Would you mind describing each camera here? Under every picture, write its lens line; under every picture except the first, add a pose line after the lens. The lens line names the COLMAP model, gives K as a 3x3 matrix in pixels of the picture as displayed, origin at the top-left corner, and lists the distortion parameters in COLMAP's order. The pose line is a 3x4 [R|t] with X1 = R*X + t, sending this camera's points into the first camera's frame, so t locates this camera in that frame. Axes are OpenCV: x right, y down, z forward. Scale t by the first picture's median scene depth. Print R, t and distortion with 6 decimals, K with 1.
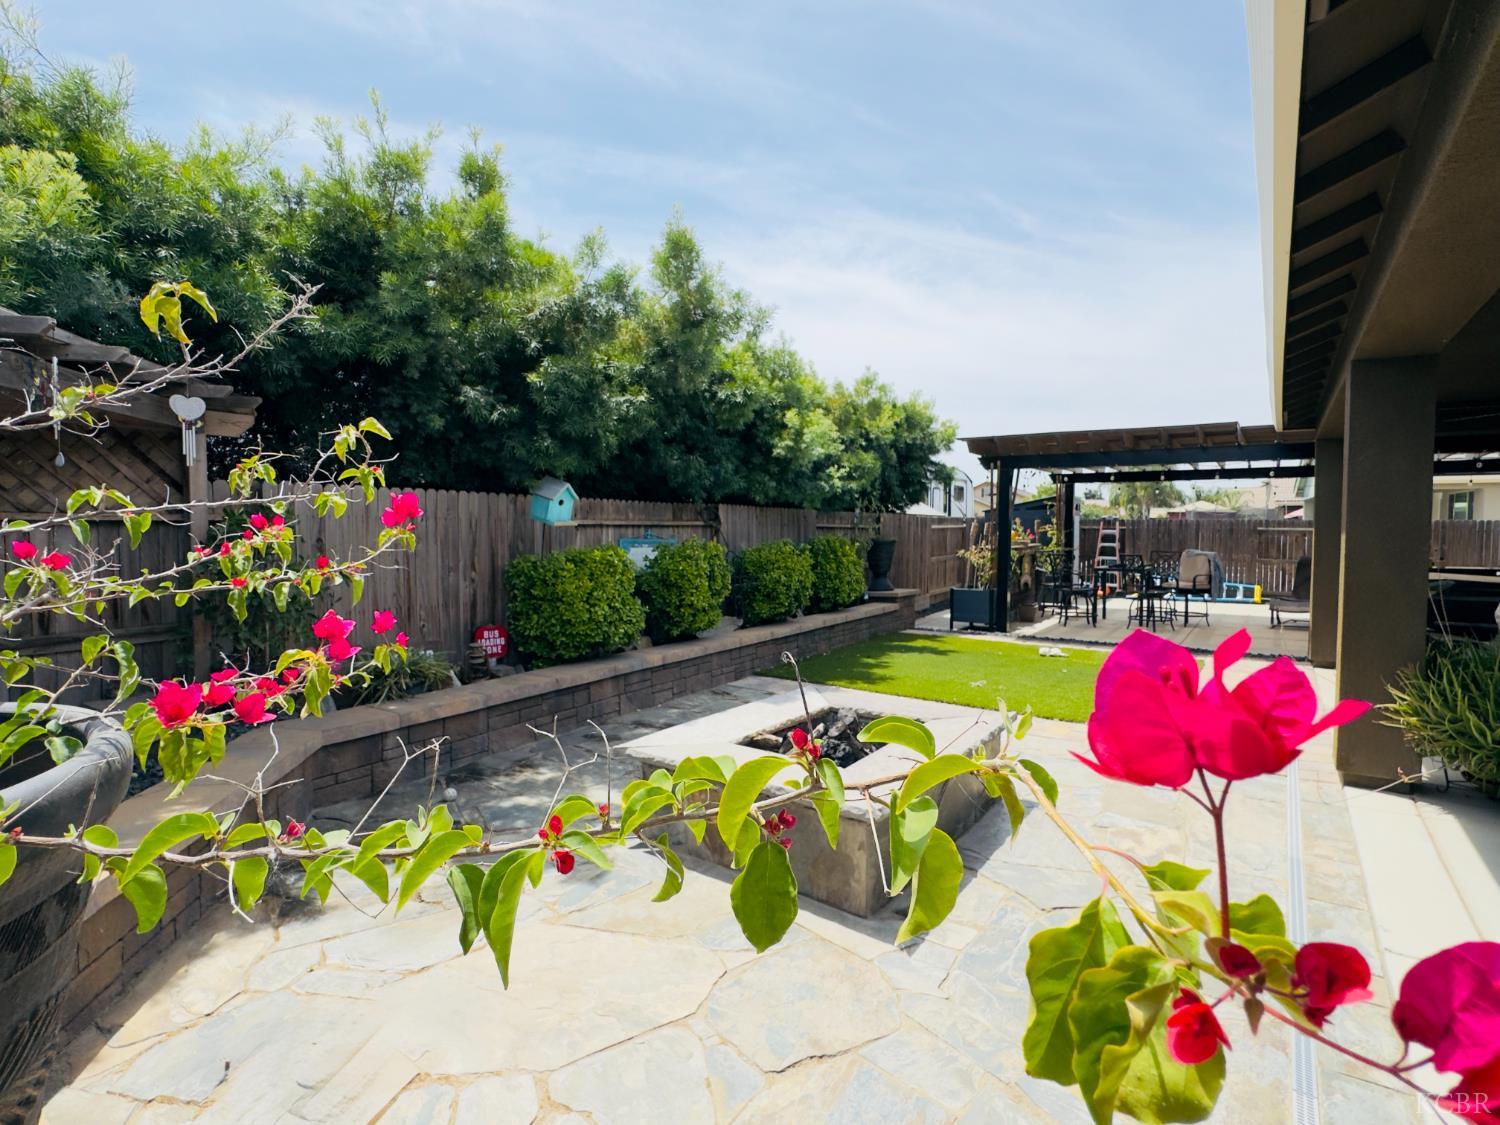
lens RADIAL K [[751.0, 0, 747.9], [0, 751.0, 559.9], [0, 0, 1]] dist [0.001091, 0.000573]
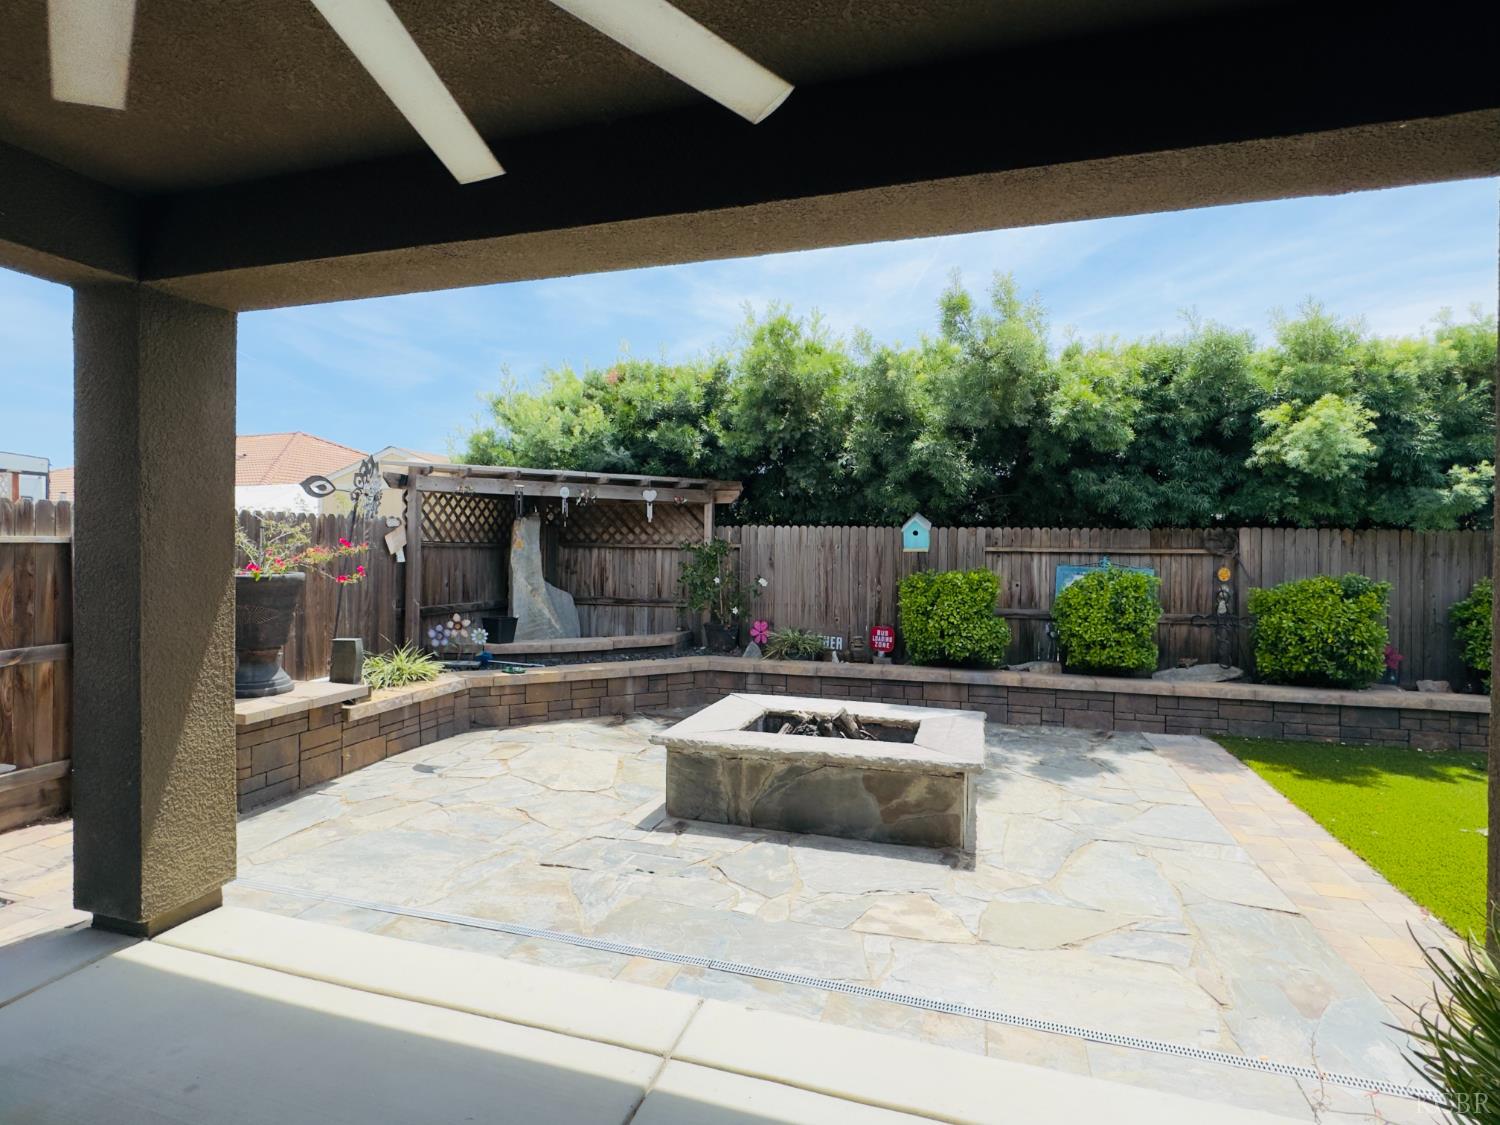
lens RADIAL K [[751.0, 0, 752.7], [0, 751.0, 563.2], [0, 0, 1]] dist [0.001091, 0.000573]
pose [[0.312181, 0.013616, -0.949925, 0.842733], [-0.054650, 0.998499, -0.003647, -0.007014], [0.948450, 0.053052, 0.312456, 0.359492]]
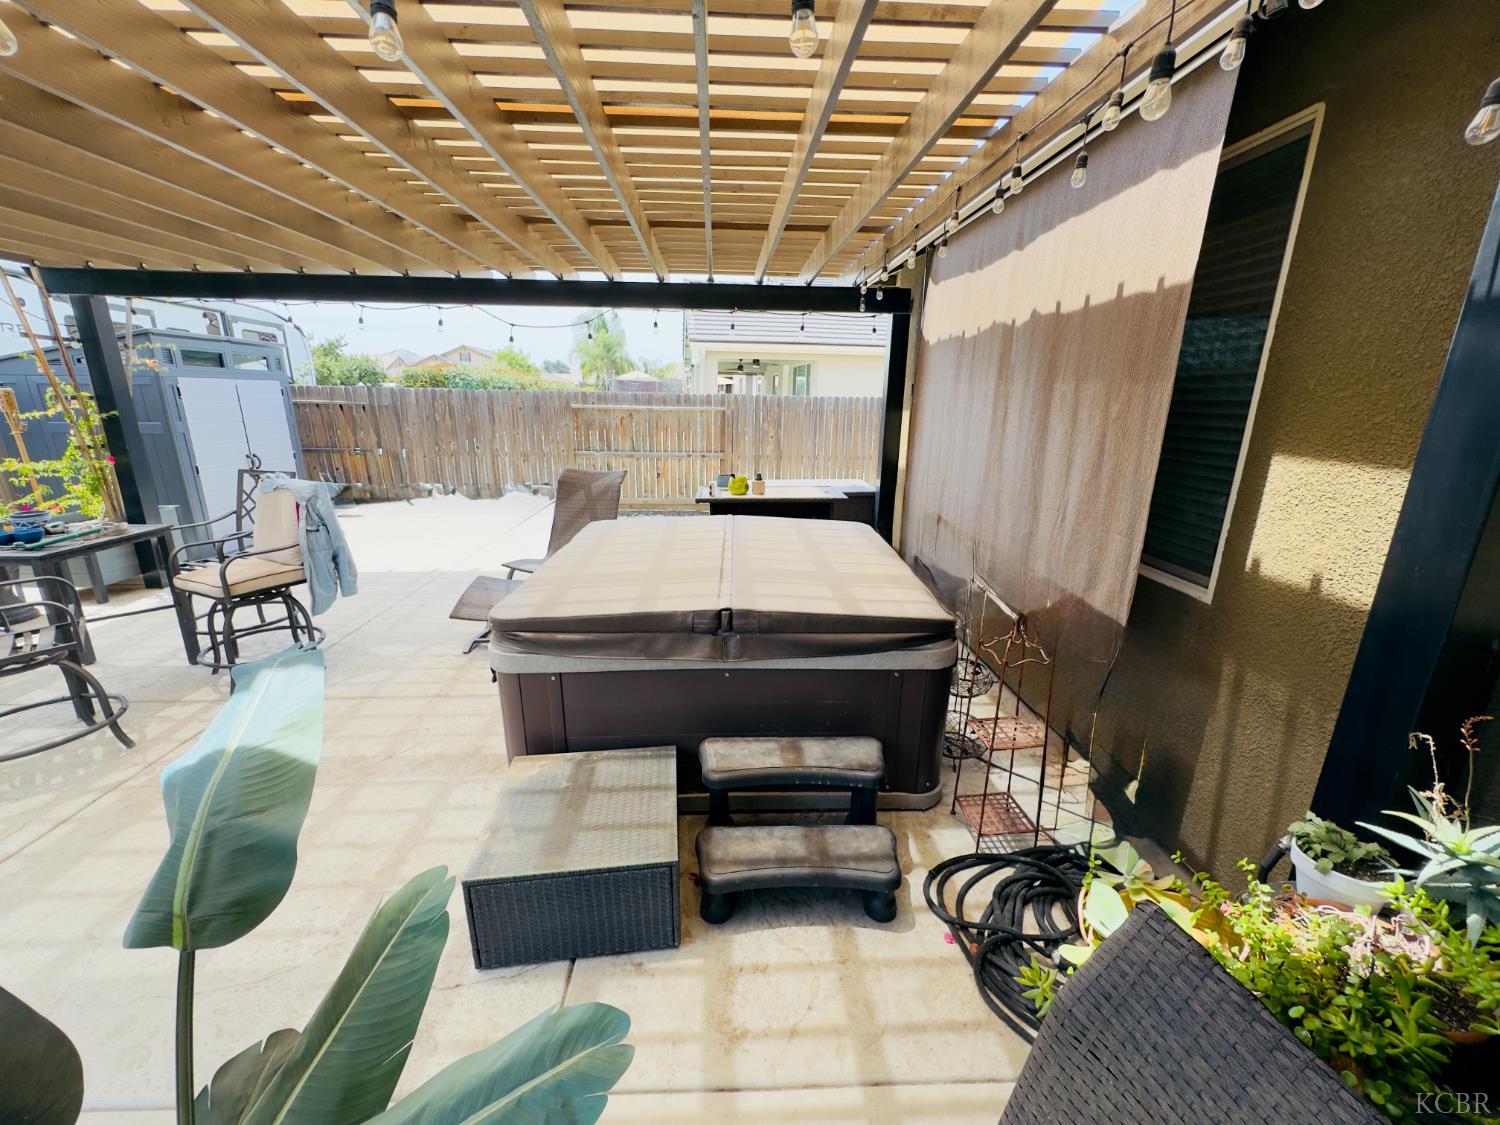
lens RADIAL K [[602.2, 0, 747.2], [0, 602.2, 564.4], [0, 0, 1]] dist [-0.001654, 0.000026]
pose [[0.782218, -0.162796, 0.601359, 1.285455], [0.017934, 0.970739, 0.239465, -0.083720], [-0.622747, -0.176529, 0.762249, 1.344652]]
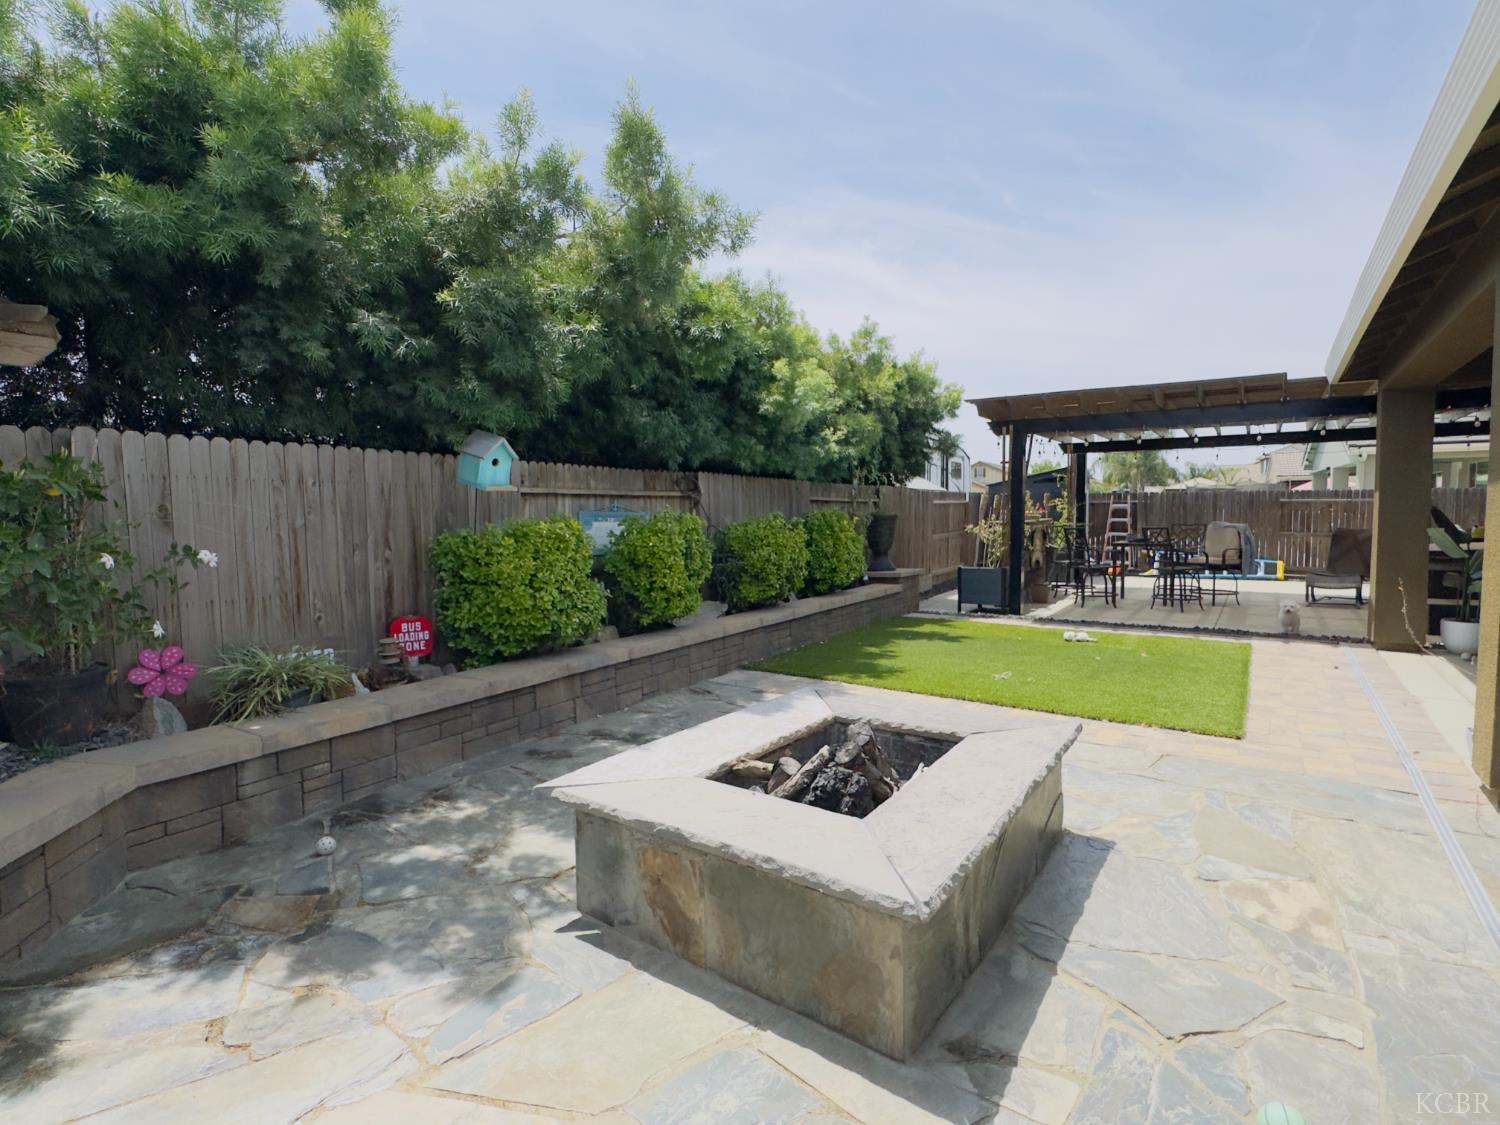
lens RADIAL K [[751.0, 0, 746.7], [0, 751.0, 560.1], [0, 0, 1]] dist [0.001091, 0.000573]
pose [[0.999871, -0.012934, 0.009475, 0.011356], [0.012740, 0.999713, 0.020309, 0.015343], [-0.009735, -0.020185, 0.999749, 0.191380]]
